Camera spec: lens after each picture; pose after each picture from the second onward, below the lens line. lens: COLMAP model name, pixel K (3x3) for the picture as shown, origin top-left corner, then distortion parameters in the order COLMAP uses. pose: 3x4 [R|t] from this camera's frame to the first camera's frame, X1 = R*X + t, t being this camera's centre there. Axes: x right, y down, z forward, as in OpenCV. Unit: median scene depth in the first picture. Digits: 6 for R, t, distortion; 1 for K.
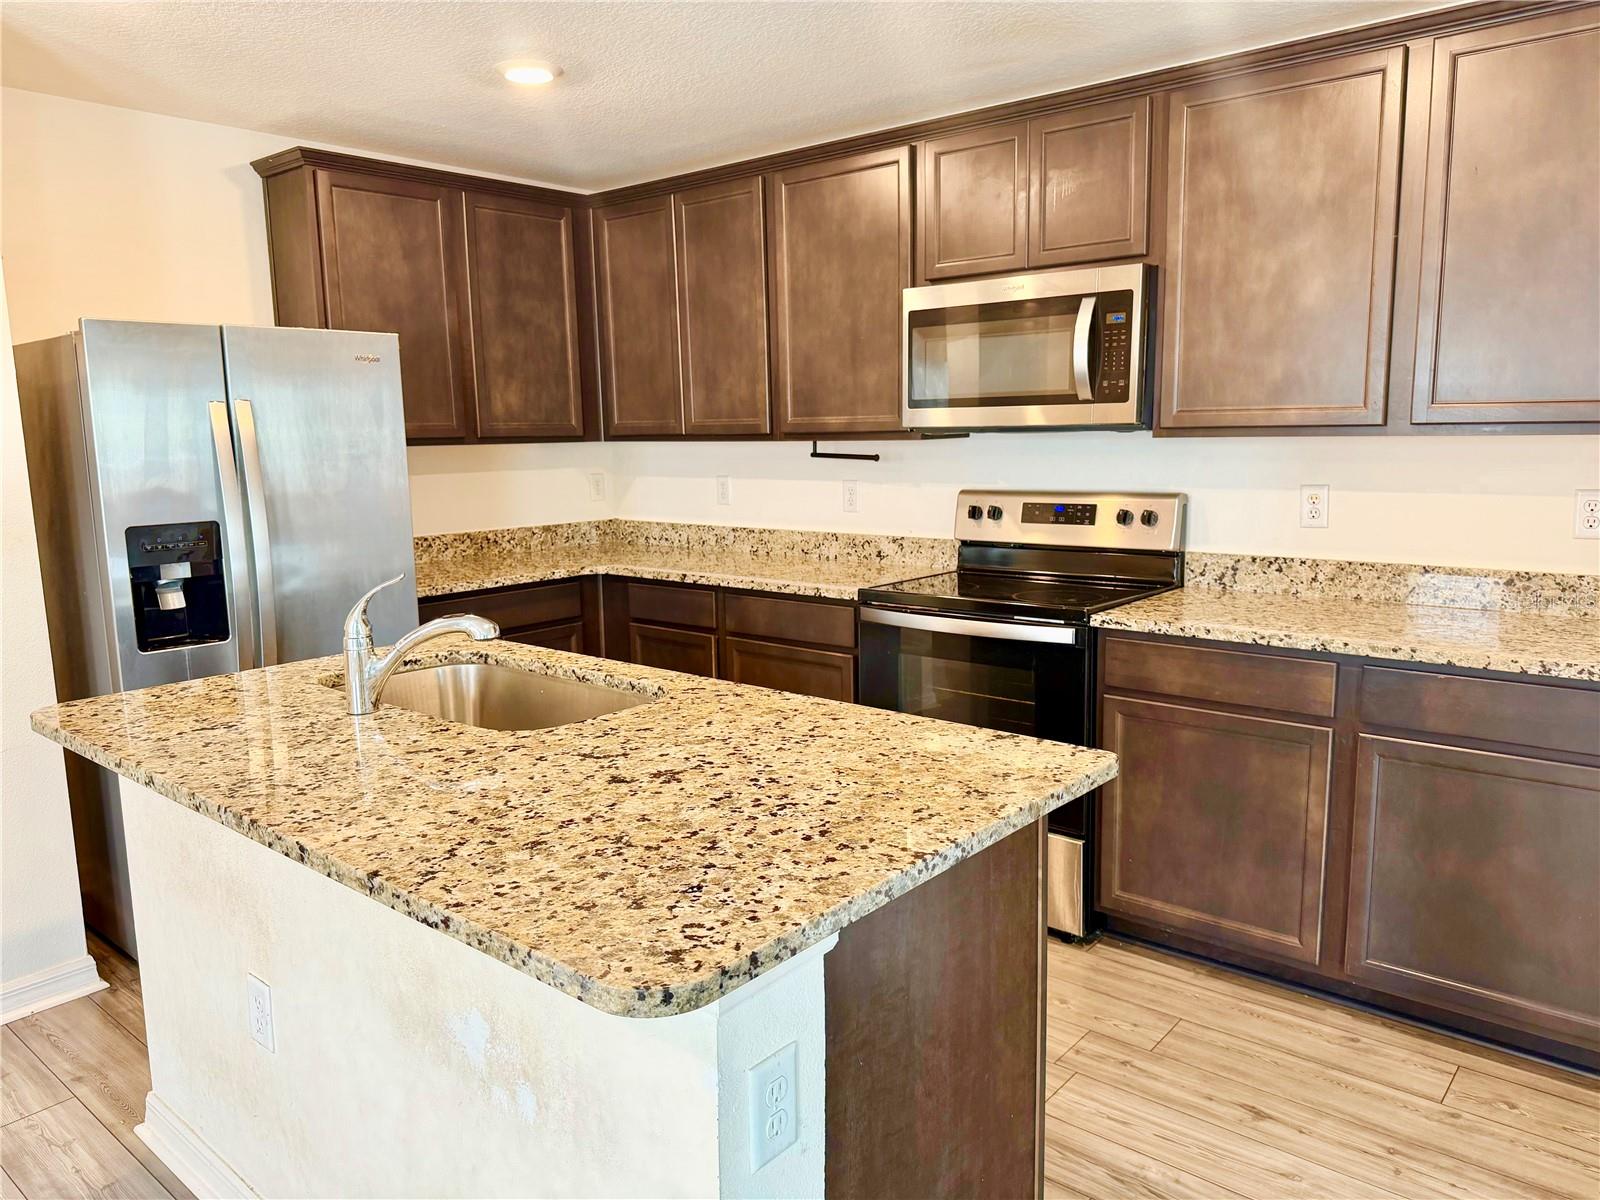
lens RADIAL K [[1134.7, 0, 800.7], [0, 1134.7, 607.5], [0, 0, 1]] dist [0.065426, -0.035651]
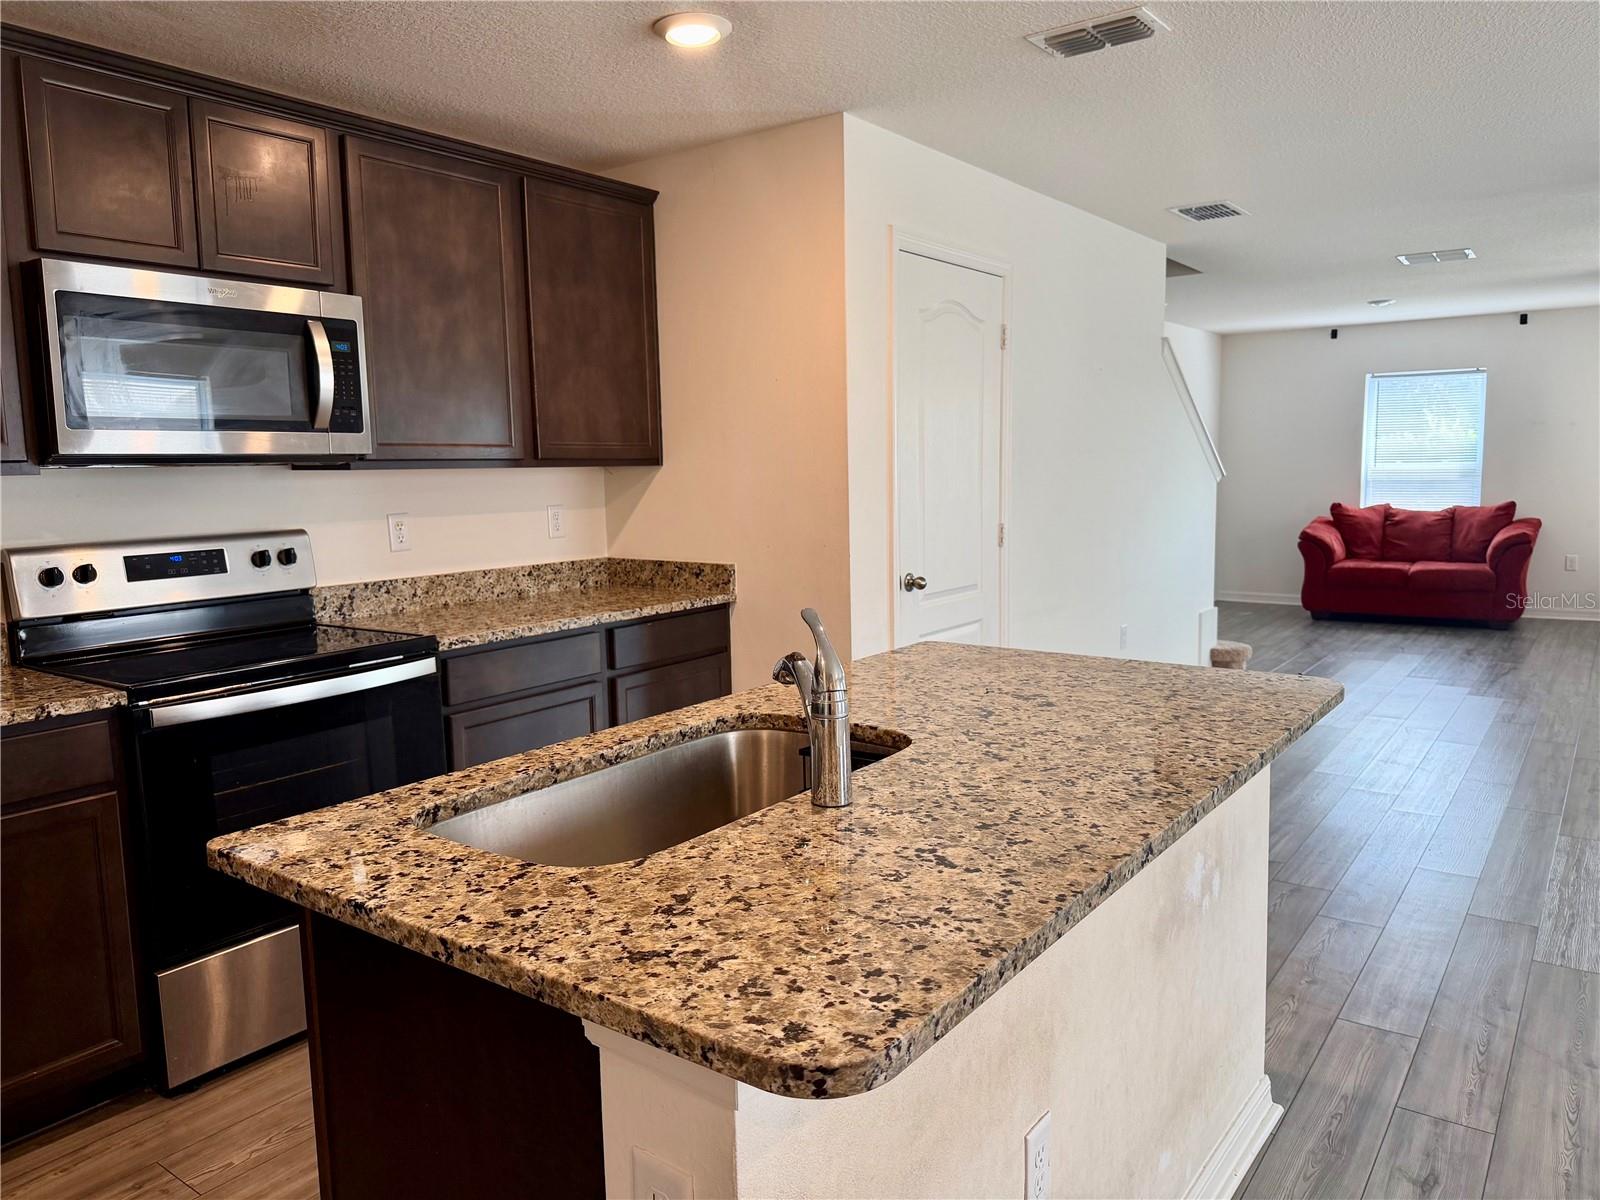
lens RADIAL K [[1134.7, 0, 796.8], [0, 1134.7, 590.3], [0, 0, 1]] dist [0.065426, -0.035651]
pose [[-0.074155, -0.090033, 0.993174, -0.655402], [0.181418, 0.978080, 0.102210, -0.070348], [-0.980606, 0.187759, -0.056196, 0.632087]]
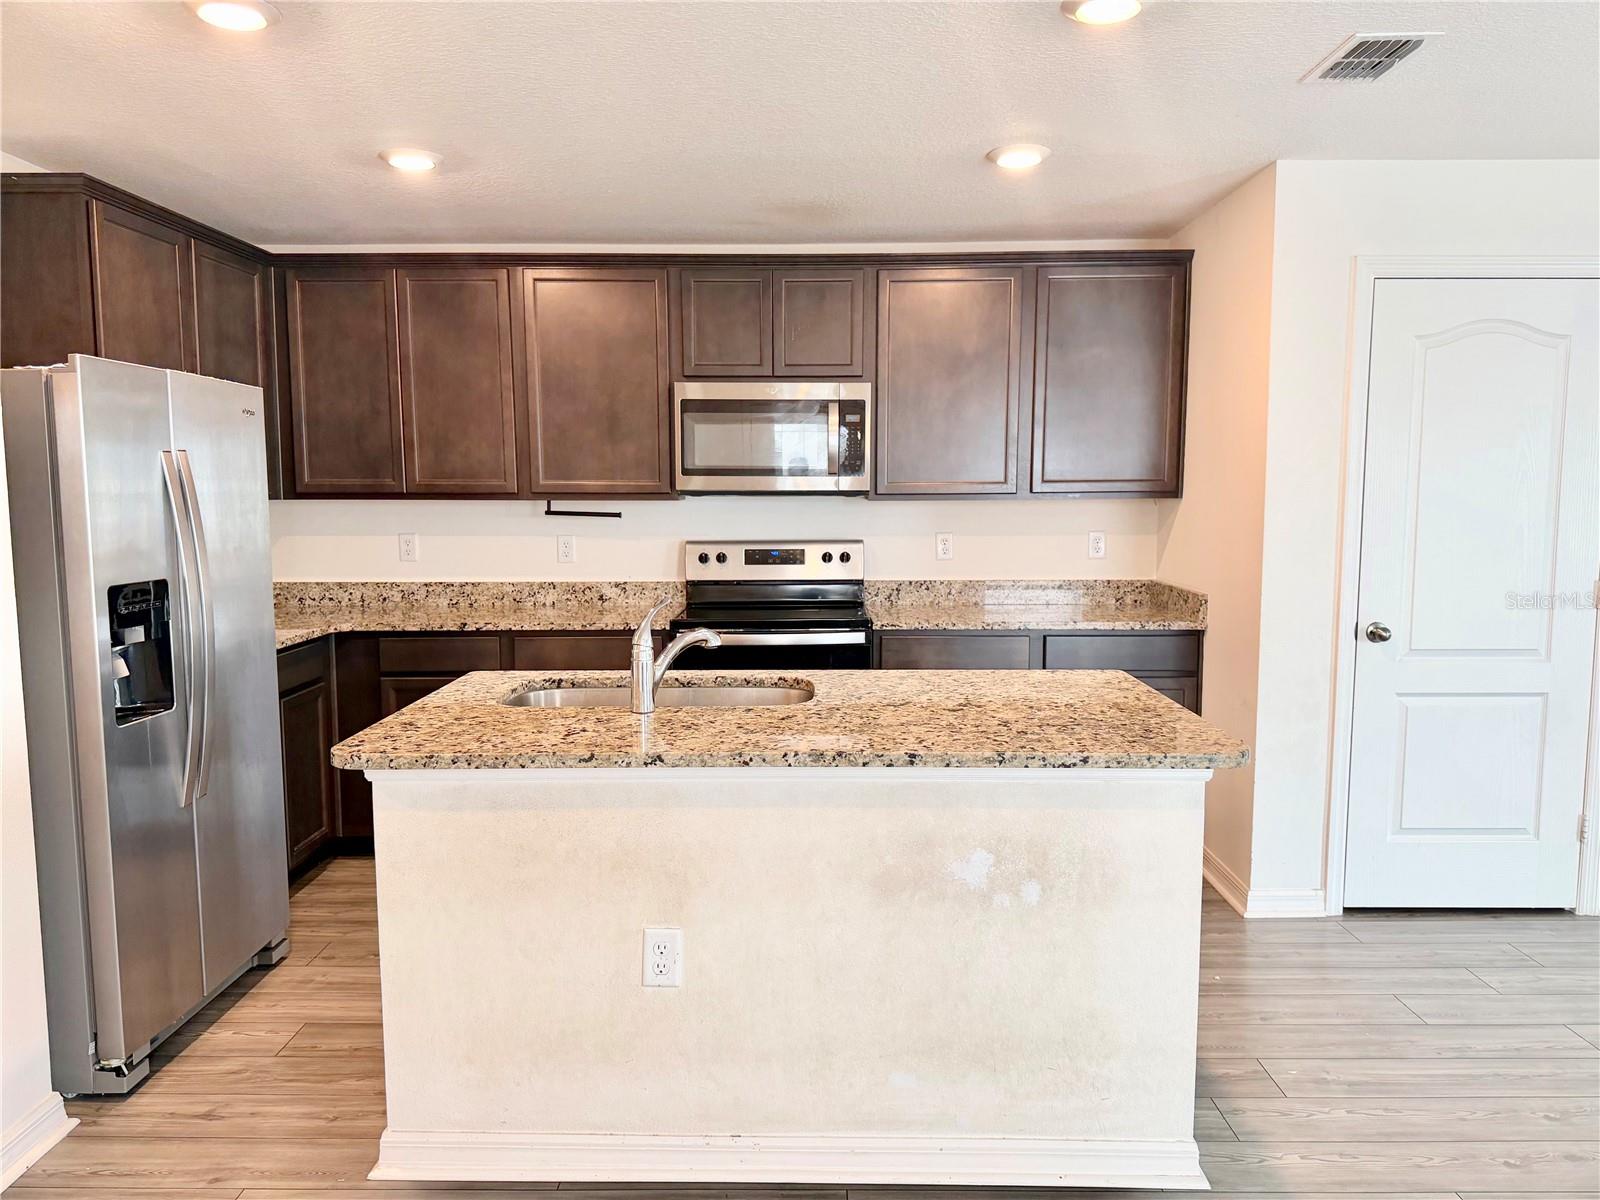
lens RADIAL K [[1134.7, 0, 800.2], [0, 1134.7, 602.0], [0, 0, 1]] dist [0.065426, -0.035651]
pose [[0.761256, -0.047129, 0.646737, -0.629150], [0.091353, 0.995203, -0.035007, 0.019936], [-0.641984, 0.085730, 0.761910, -0.024100]]
